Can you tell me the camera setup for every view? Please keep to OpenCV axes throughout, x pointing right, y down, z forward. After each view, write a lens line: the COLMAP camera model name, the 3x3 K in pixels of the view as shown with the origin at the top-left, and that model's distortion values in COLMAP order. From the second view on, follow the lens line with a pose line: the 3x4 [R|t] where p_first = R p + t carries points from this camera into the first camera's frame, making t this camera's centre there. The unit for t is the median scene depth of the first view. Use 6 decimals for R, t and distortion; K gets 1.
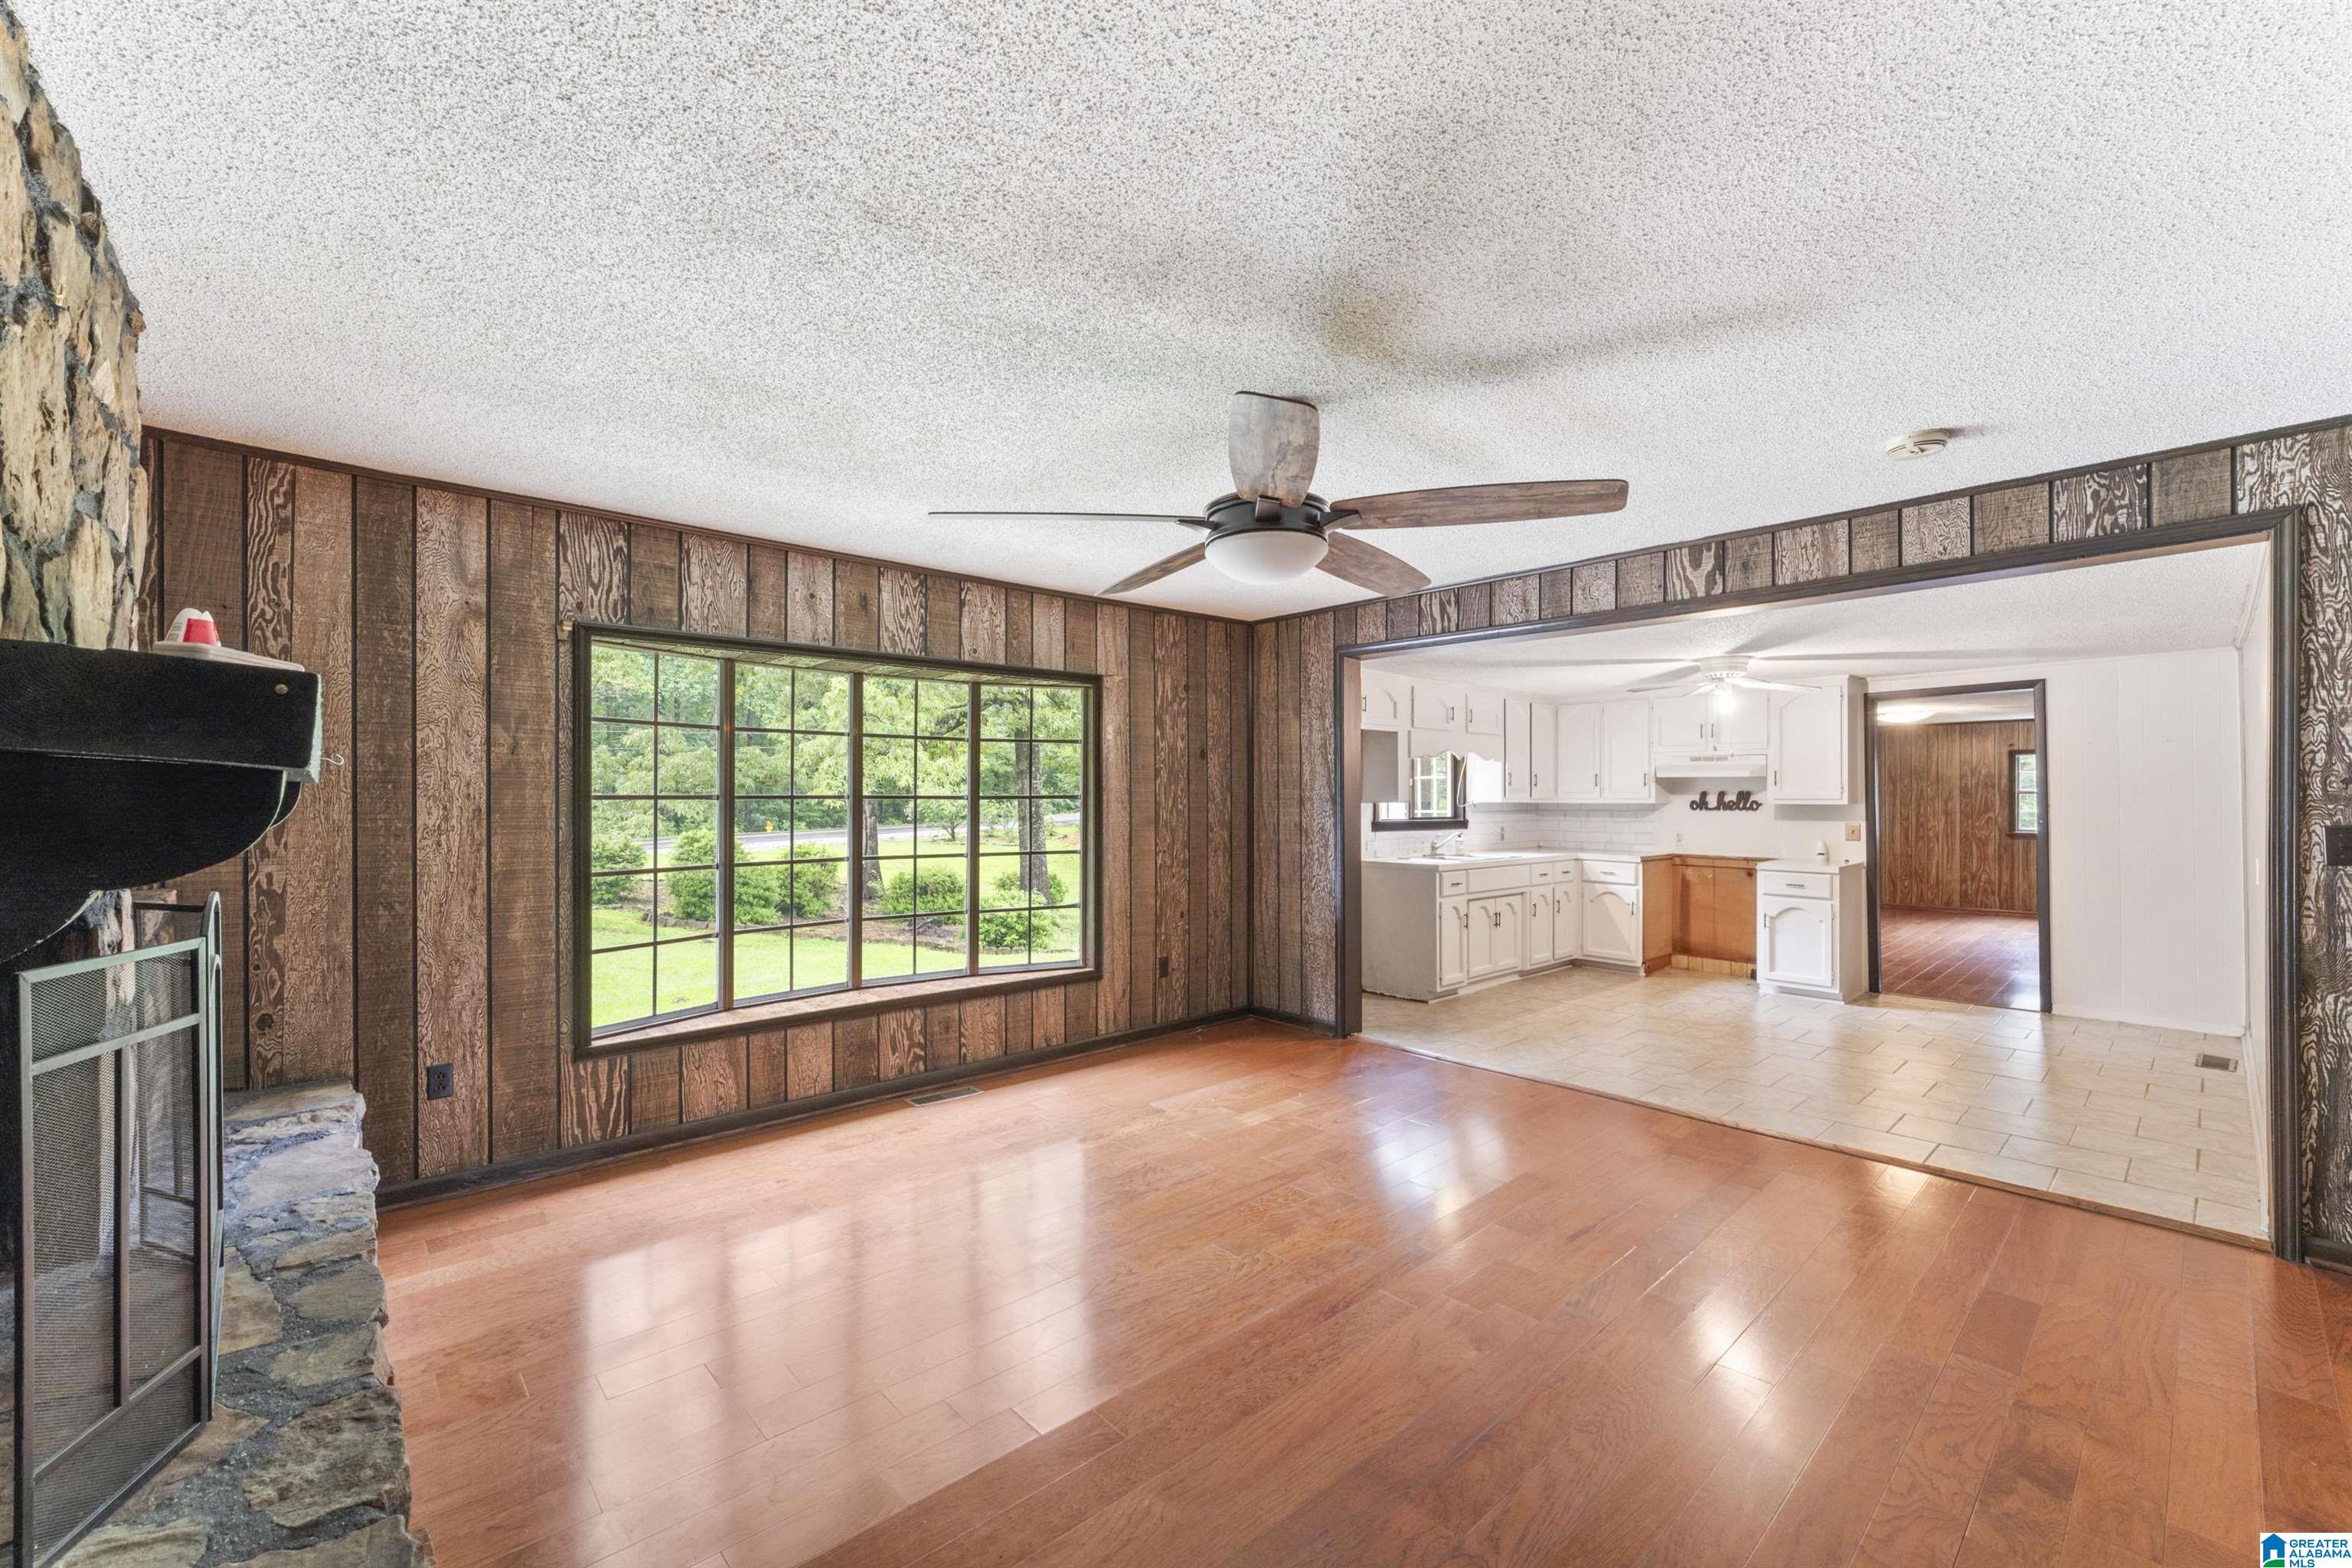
lens RADIAL K [[958.0, 0, 1172.5], [0, 958.0, 792.8], [0, 0, 1]] dist [-0.006290, 0.001830]
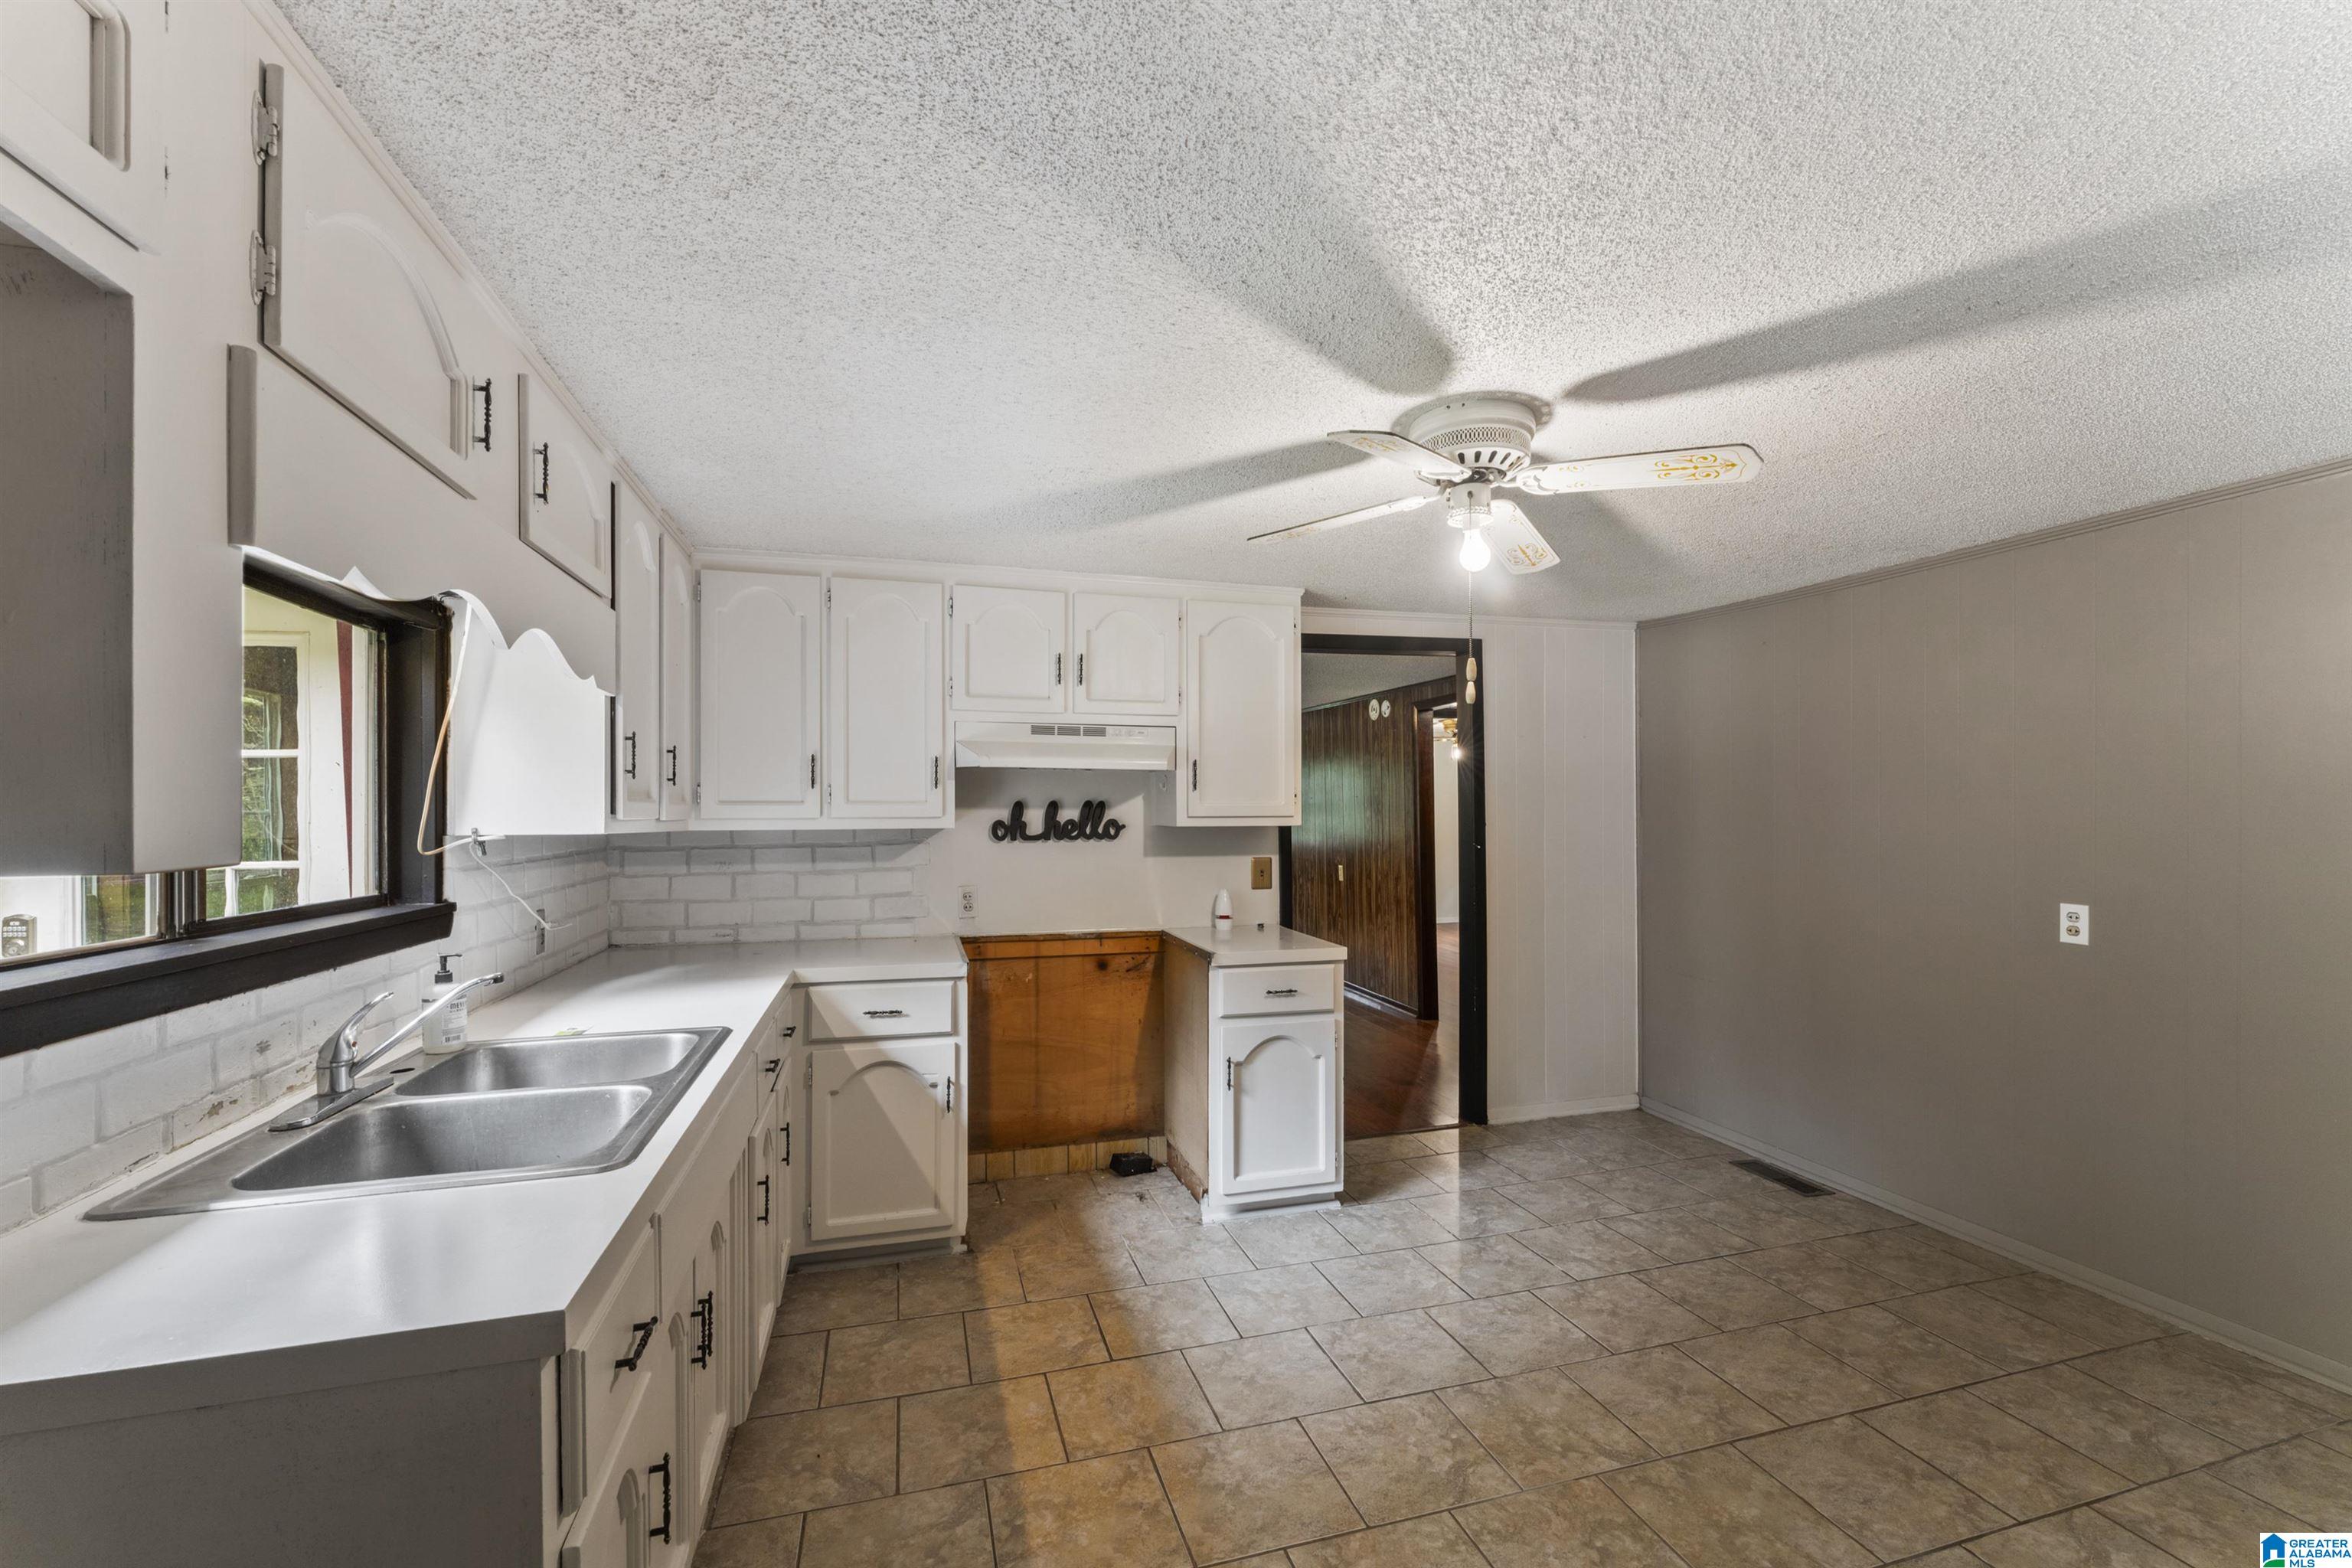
lens RADIAL K [[958.0, 0, 1183.3], [0, 958.0, 800.0], [0, 0, 1]] dist [-0.006290, 0.001830]
pose [[0.430363, 0.007450, 0.902625, 0.181899], [-0.001017, 0.999969, -0.007768, 0.001748], [-0.902655, 0.002425, 0.430358, 0.820633]]
